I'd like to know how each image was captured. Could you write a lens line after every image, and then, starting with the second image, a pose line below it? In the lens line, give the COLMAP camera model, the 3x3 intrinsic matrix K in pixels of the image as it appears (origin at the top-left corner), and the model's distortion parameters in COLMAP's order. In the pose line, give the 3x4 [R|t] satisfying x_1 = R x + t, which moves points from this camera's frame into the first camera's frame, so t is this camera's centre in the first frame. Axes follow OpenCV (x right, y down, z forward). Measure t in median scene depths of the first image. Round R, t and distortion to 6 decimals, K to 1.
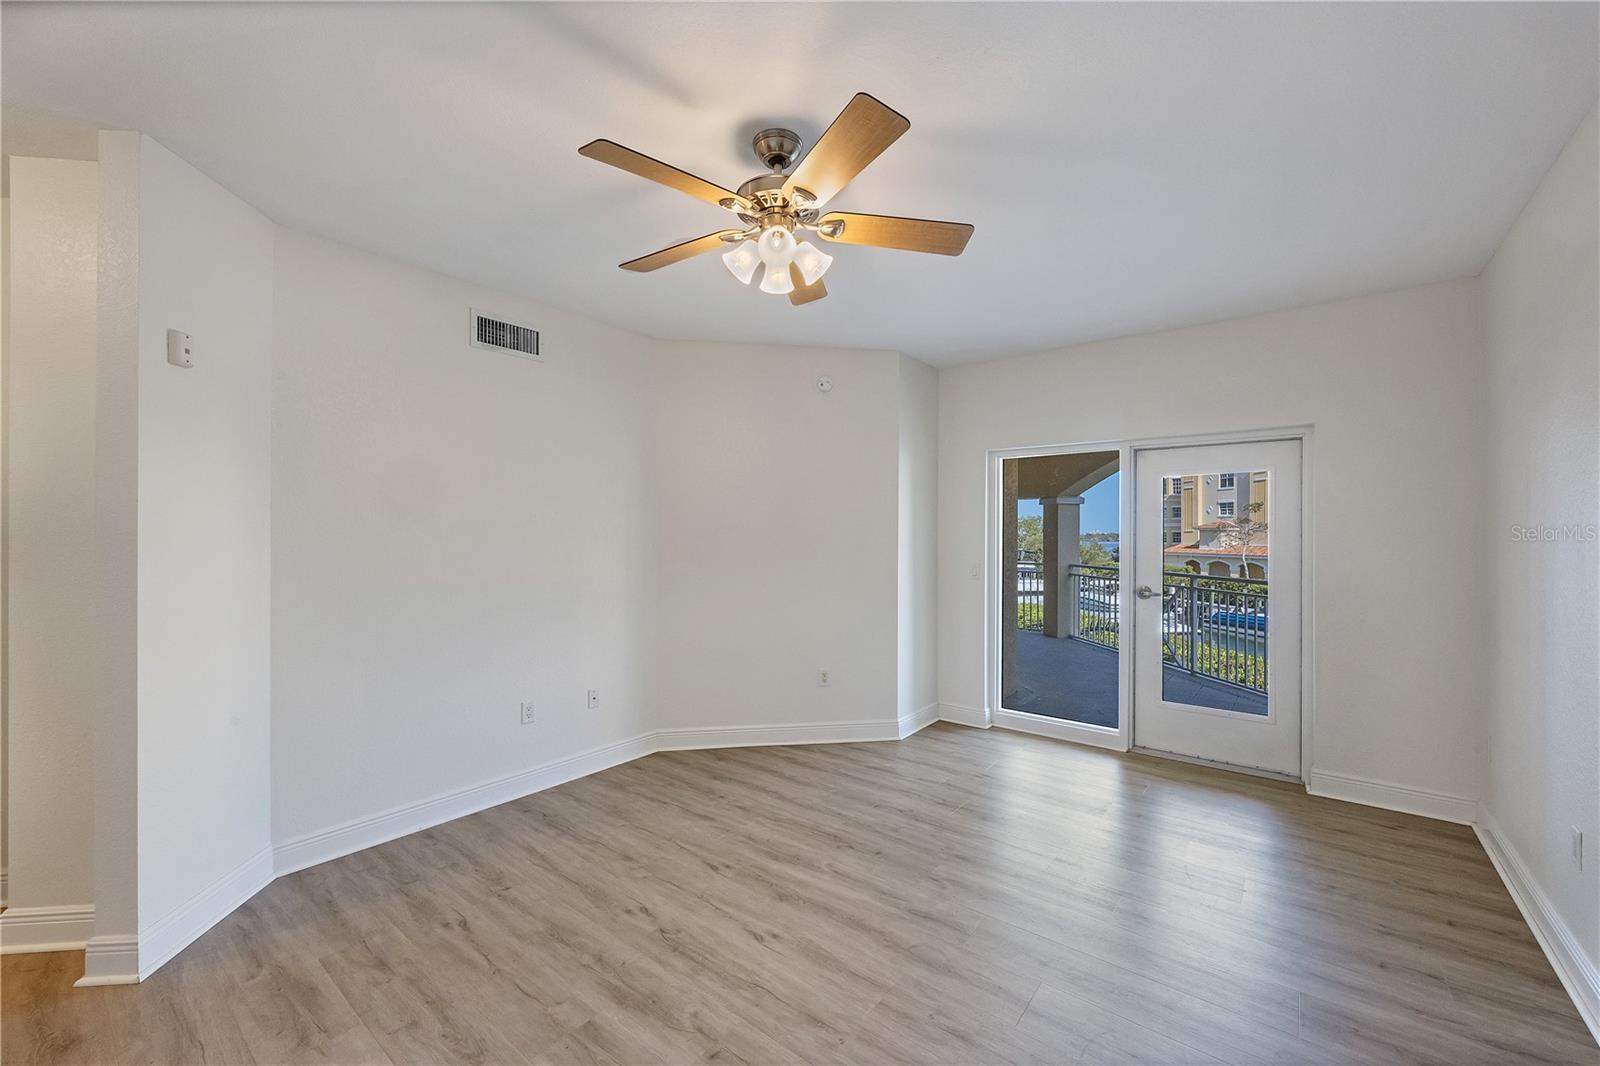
lens RADIAL K [[628.1, 0, 800.0], [0, 628.1, 533.0], [0, 0, 1]] dist [-0.001203, -0.000117]
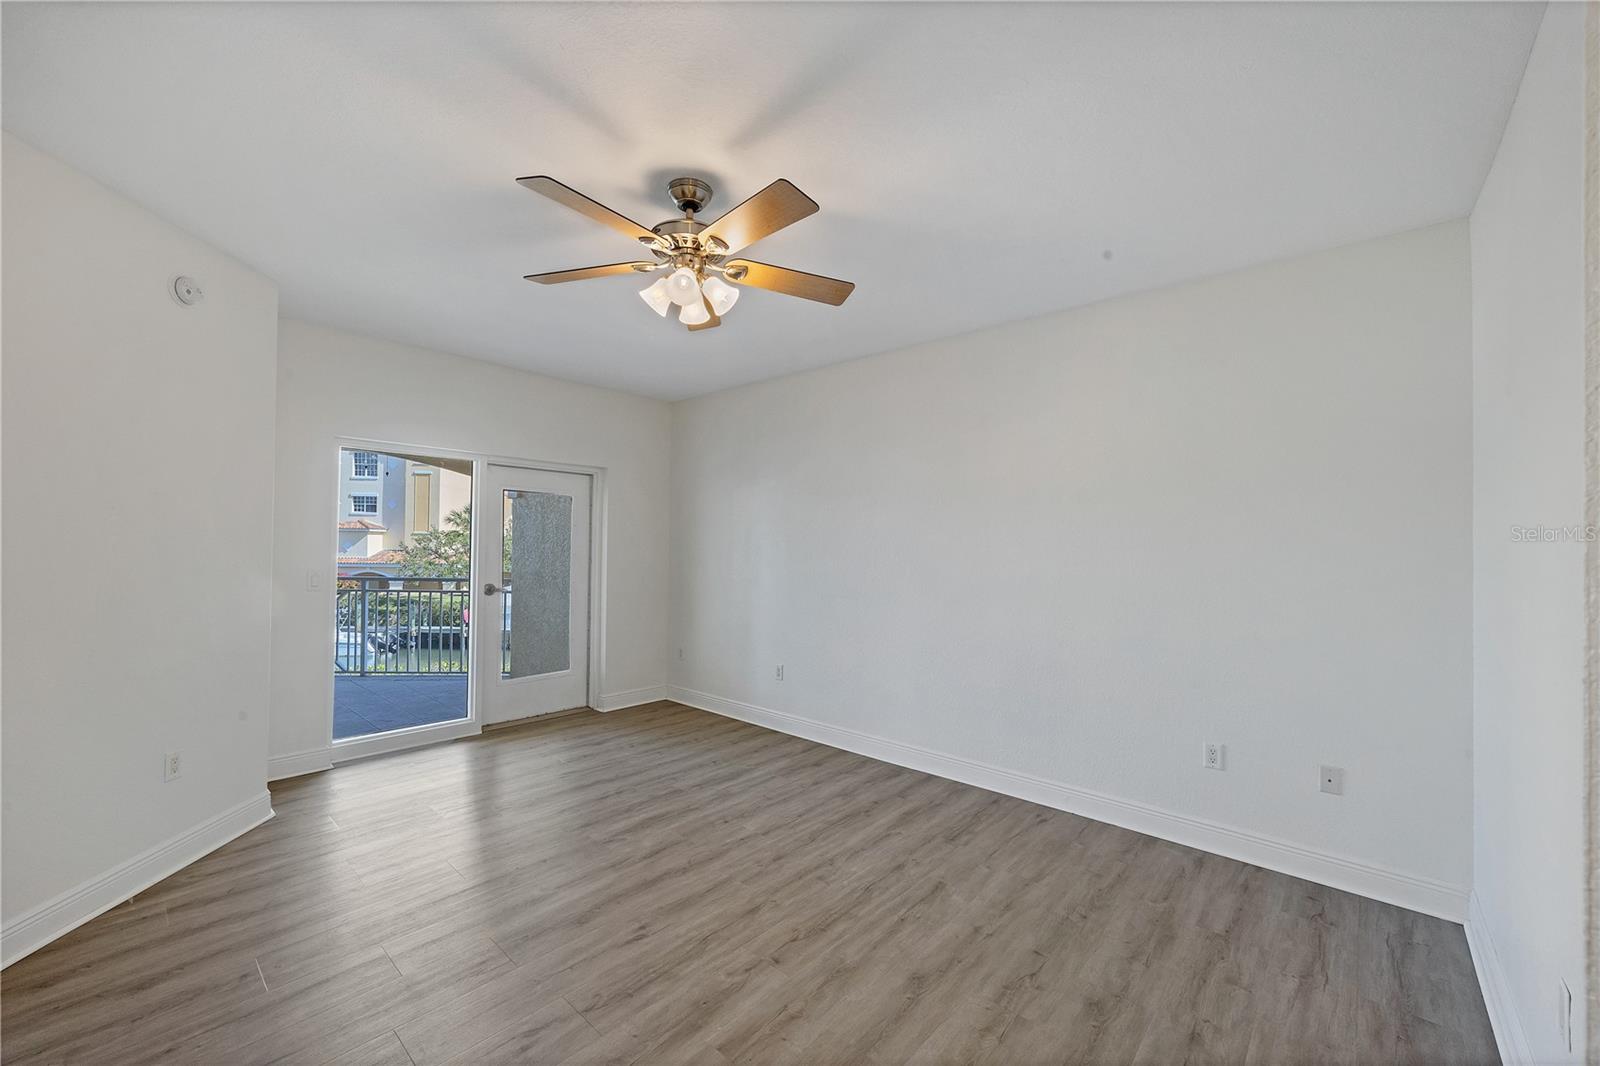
lens RADIAL K [[643.5, 0, 800.0], [0, 643.5, 533.0], [0, 0, 1]] dist [0.000388, 0.000176]
pose [[0.052838, 0.019038, 0.998422, -0.697425], [-0.016984, 0.999691, -0.018164, 0.004300], [-0.998459, -0.015997, 0.053145, 0.440991]]
